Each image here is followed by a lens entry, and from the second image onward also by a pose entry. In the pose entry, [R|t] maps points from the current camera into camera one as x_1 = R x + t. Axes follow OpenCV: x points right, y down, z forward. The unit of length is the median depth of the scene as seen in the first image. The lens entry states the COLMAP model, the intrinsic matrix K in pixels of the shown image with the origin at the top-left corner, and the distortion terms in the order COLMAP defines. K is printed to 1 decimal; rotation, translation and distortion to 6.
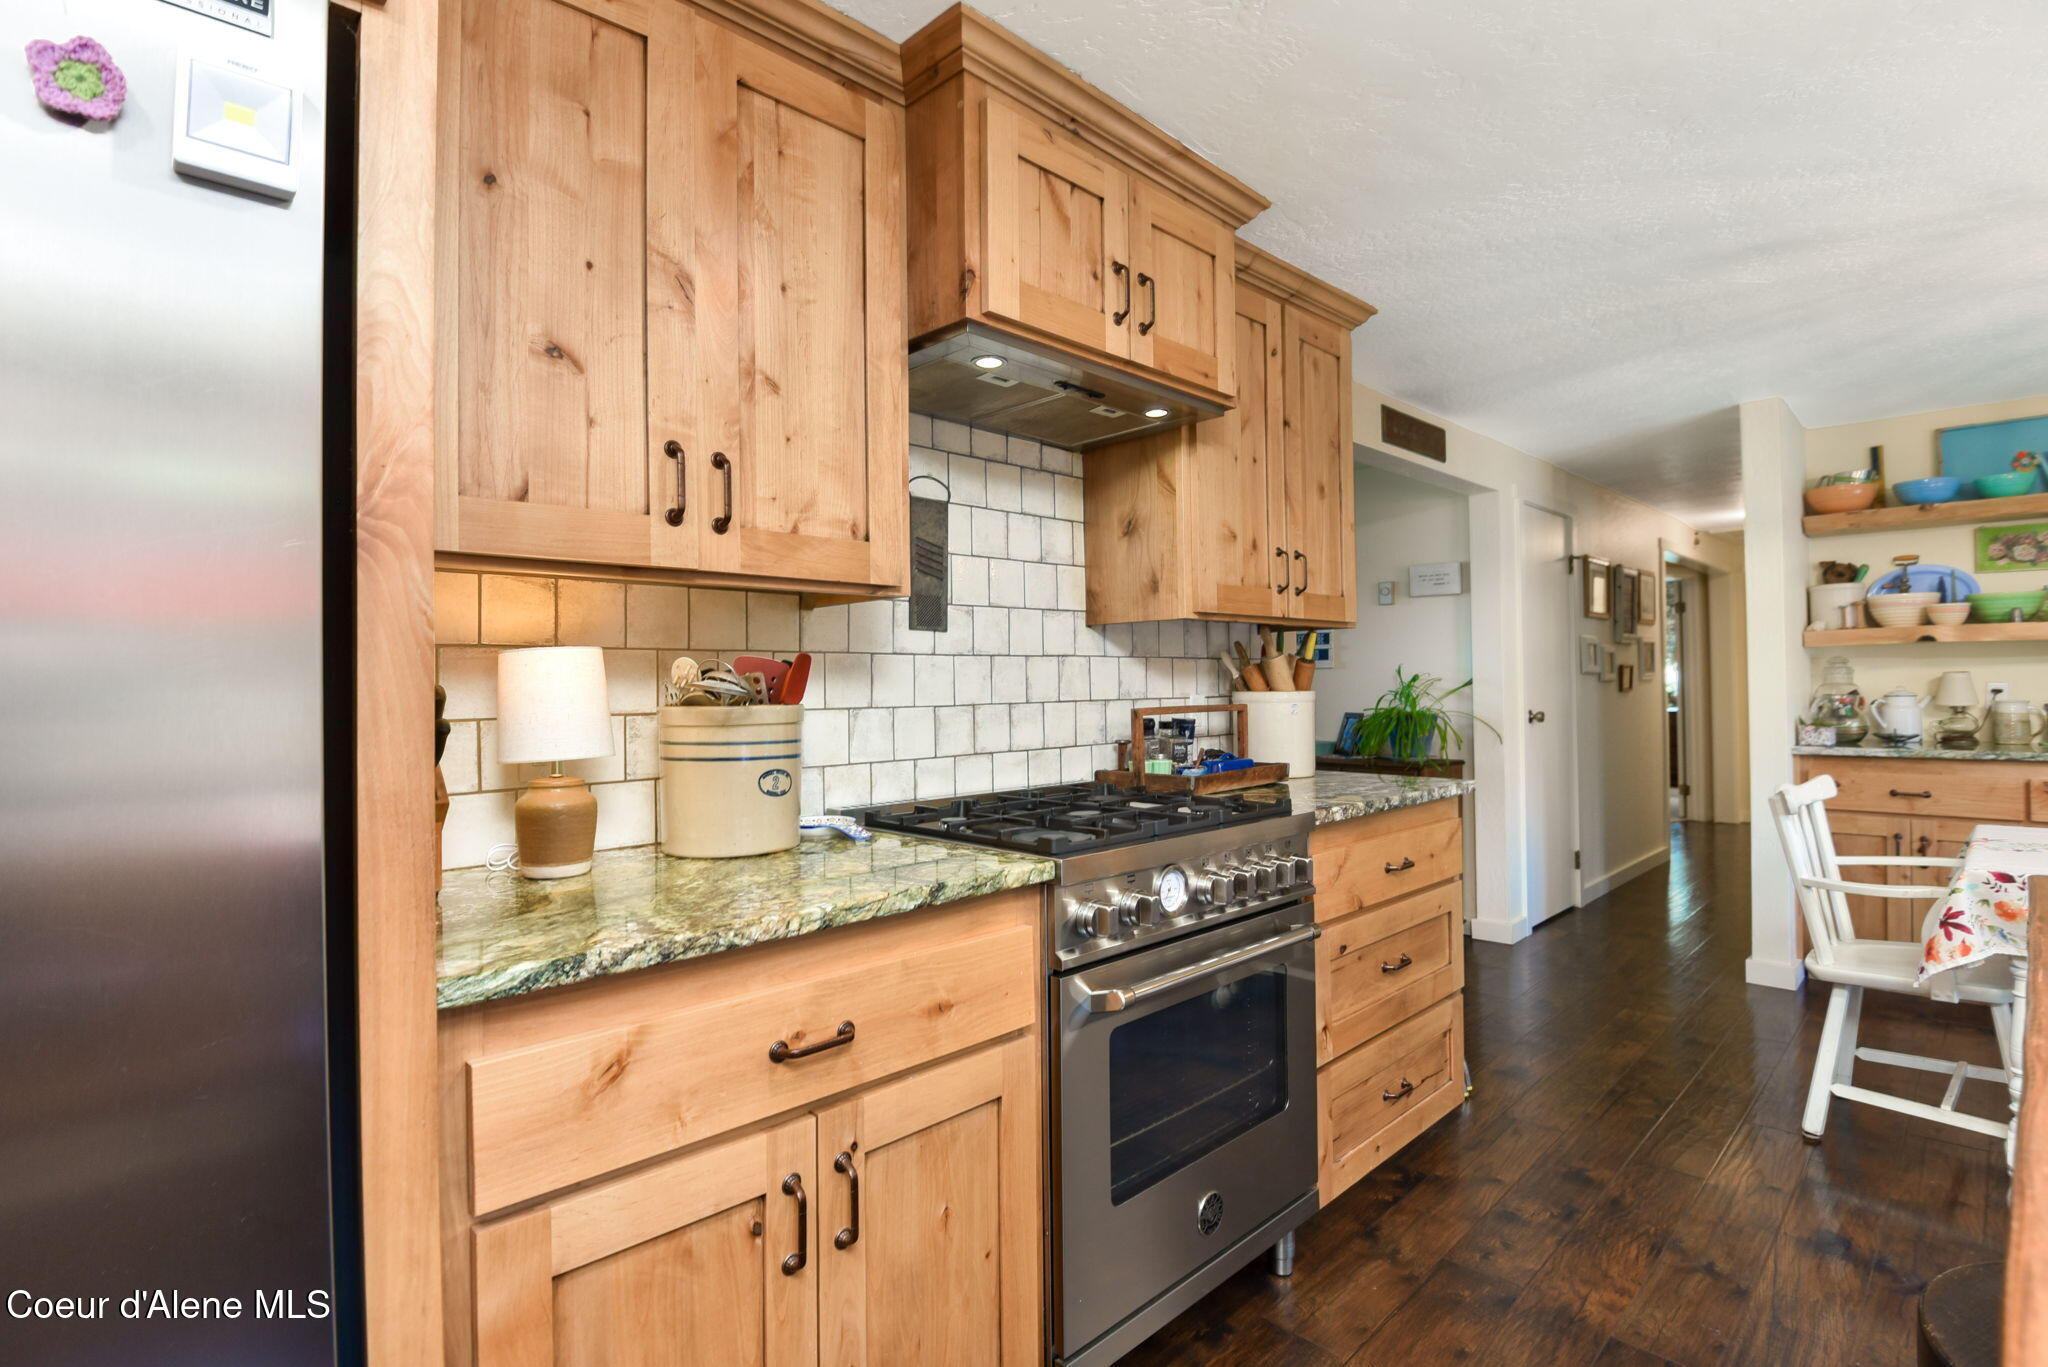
lens RADIAL K [[960.5, 0, 1024.0], [0, 960.5, 683.5], [0, 0, 1]] dist [-0.002194, -0.000039]
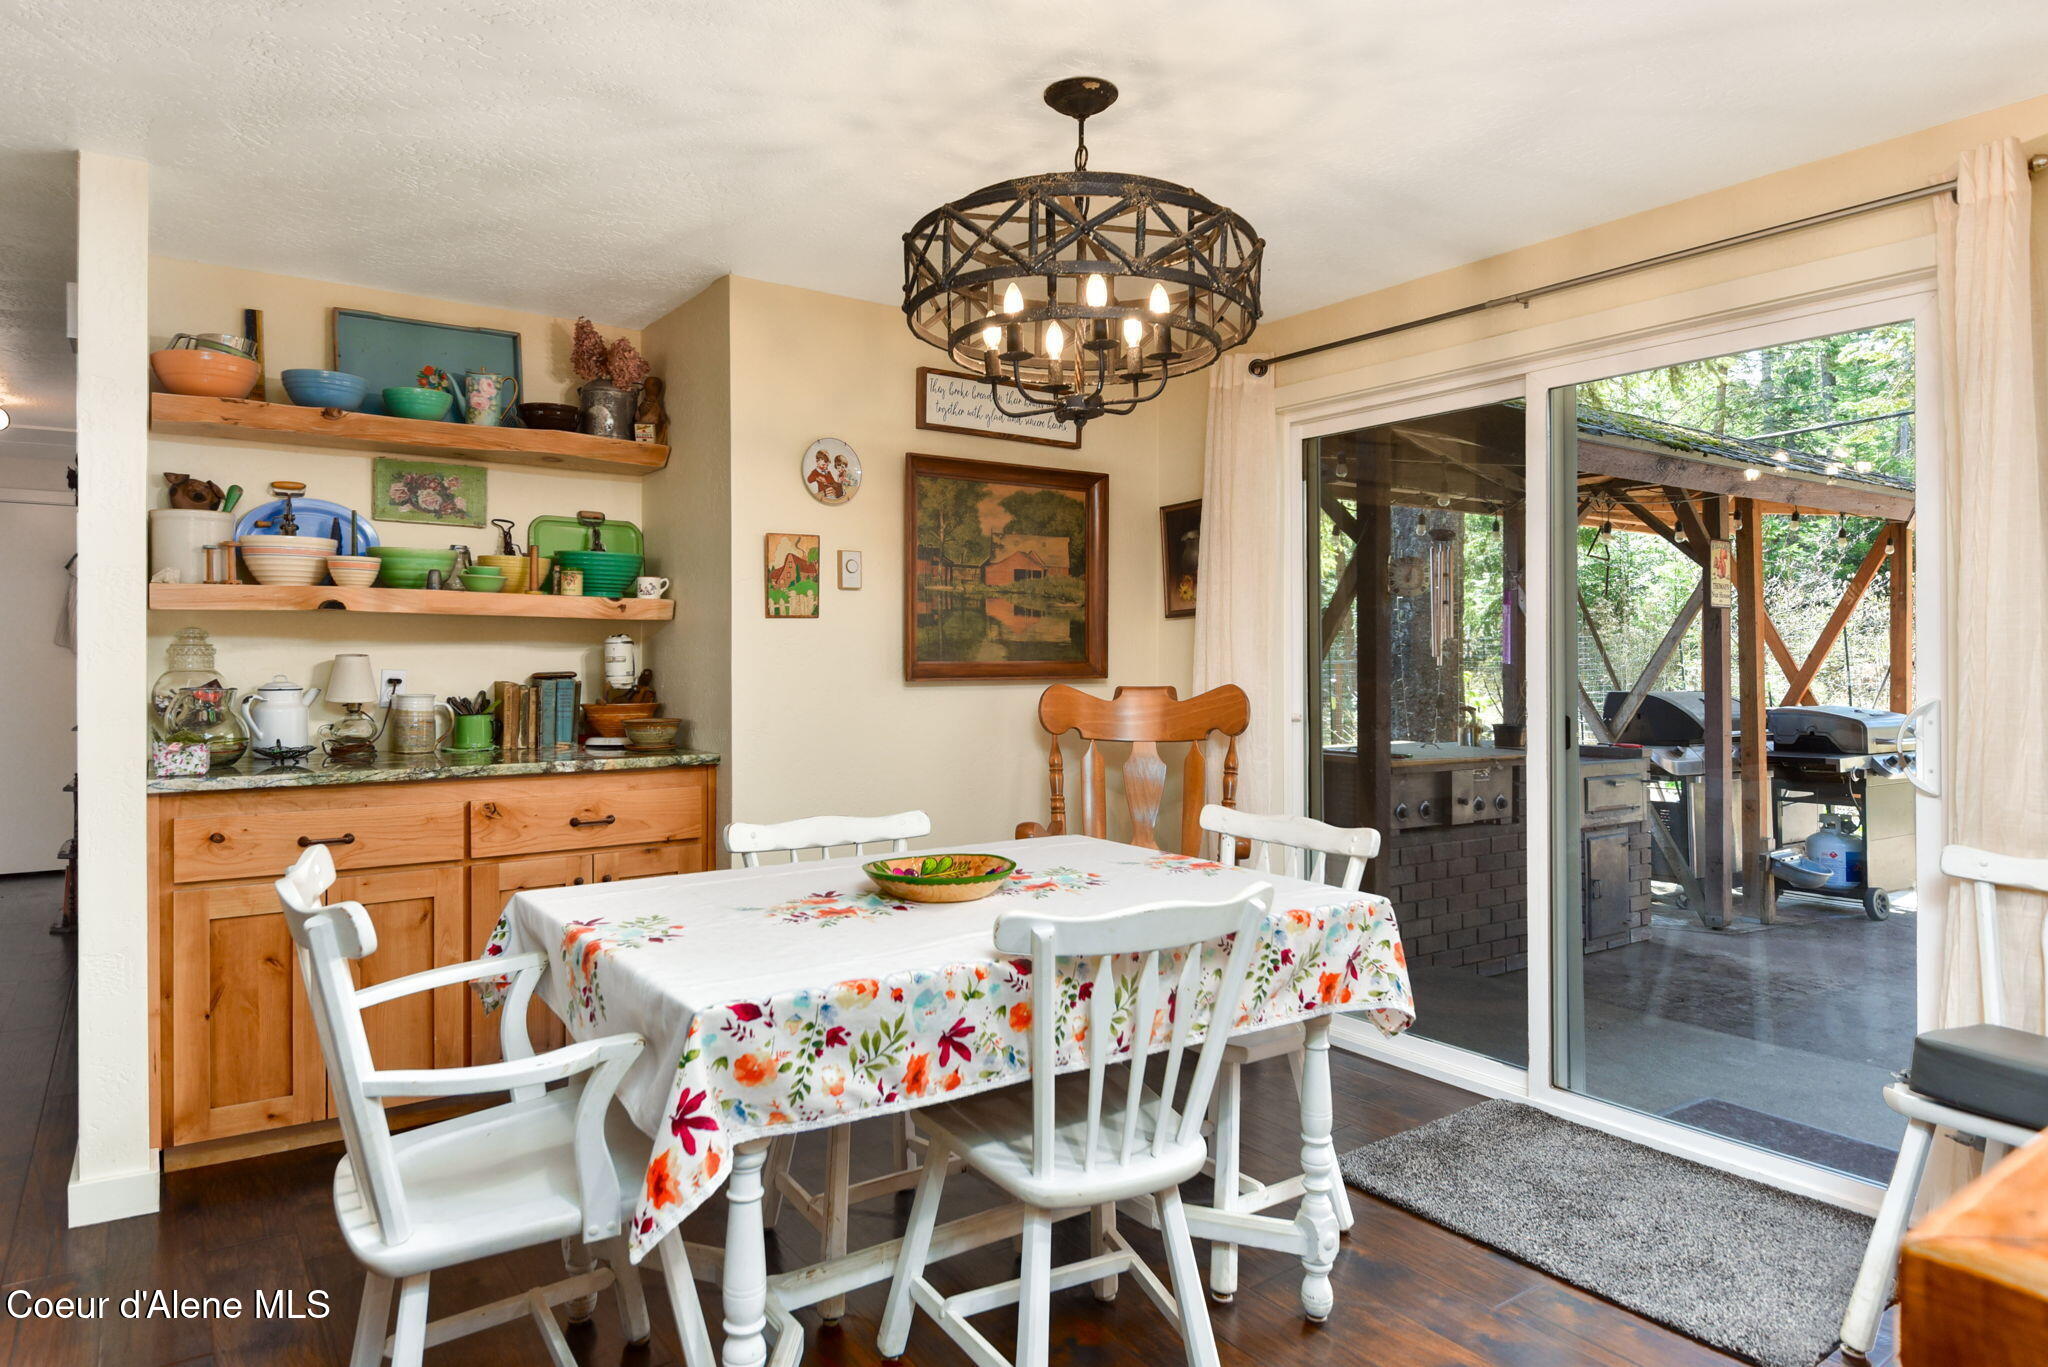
lens RADIAL K [[1178.8, 0, 1032.5], [0, 1178.8, 650.8], [0, 0, 1]] dist [0.041934, -0.051694]
pose [[0.138107, 0.018299, 0.990248, 0.163129], [-0.006200, 0.999826, -0.017611, -0.002514], [-0.990398, -0.003708, 0.138196, 0.360866]]
